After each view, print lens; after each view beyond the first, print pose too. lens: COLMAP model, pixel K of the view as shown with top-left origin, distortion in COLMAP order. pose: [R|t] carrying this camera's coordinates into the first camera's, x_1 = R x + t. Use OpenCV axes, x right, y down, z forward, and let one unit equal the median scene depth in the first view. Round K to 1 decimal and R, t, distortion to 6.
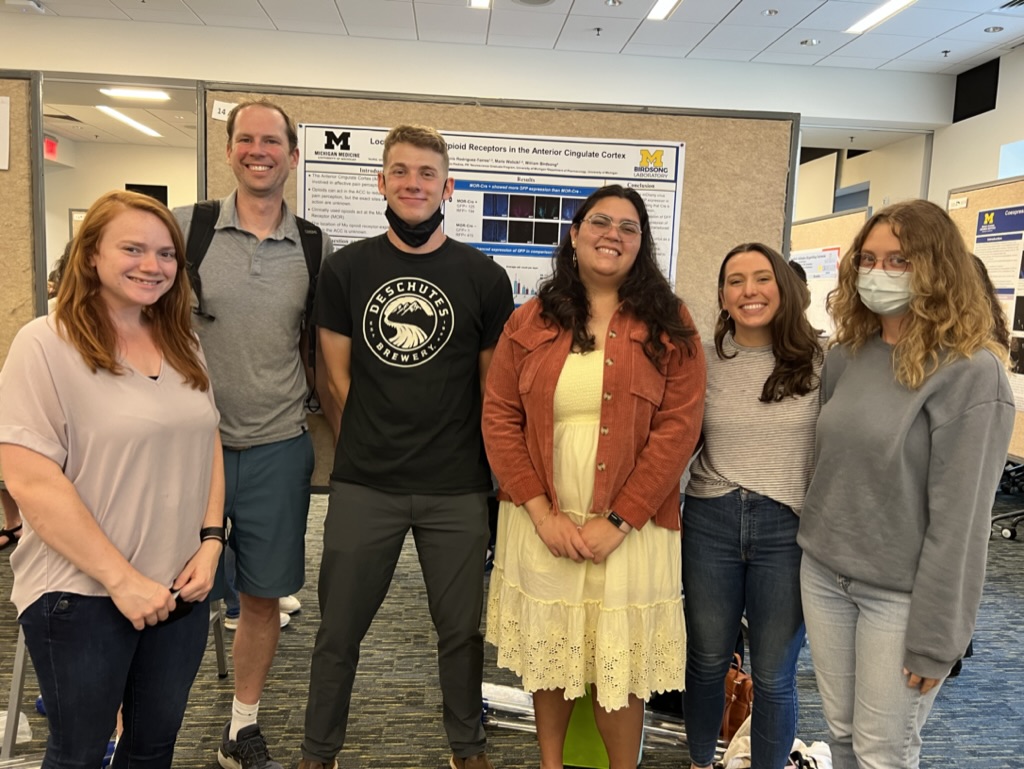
lens RADIAL K [[785.6, 0, 513.8], [0, 785.6, 377.4], [0, 0, 1]] dist [0.032639, -0.030822]
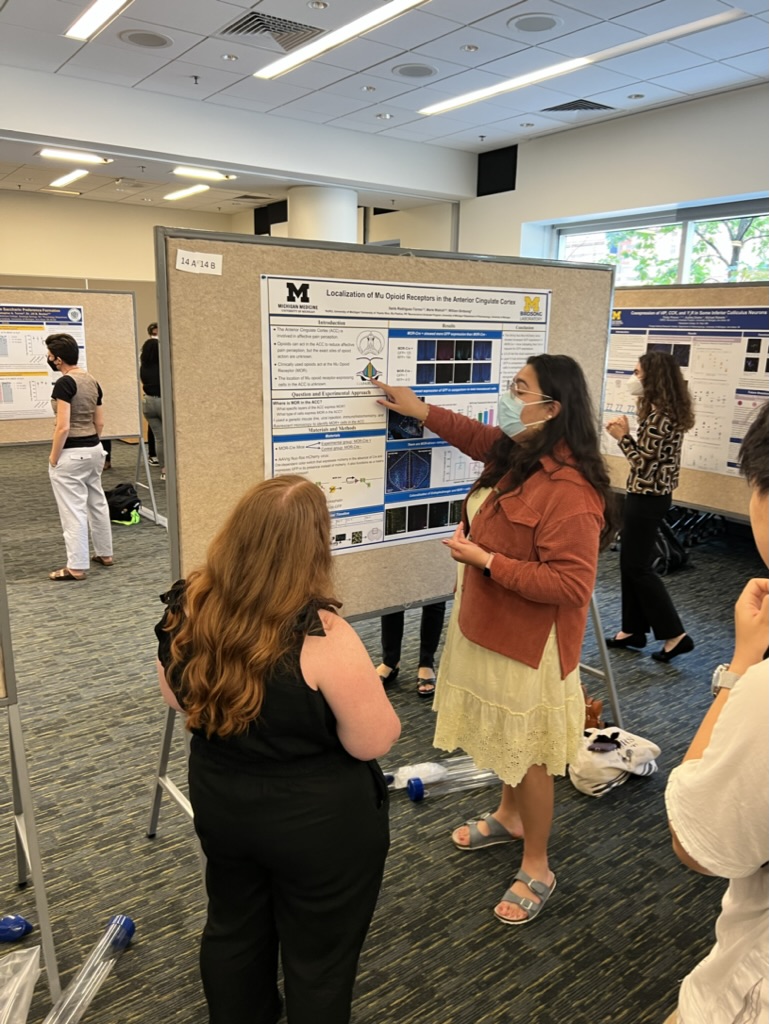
lens RADIAL K [[785.6, 0, 382.6], [0, 785.6, 519.2], [0, 0, 1]] dist [0.032639, -0.030822]
pose [[0.853657, -0.148911, 0.499095, -0.659146], [0.072582, 0.982919, 0.169122, -0.178989], [-0.515754, -0.108147, 0.849884, 0.078630]]
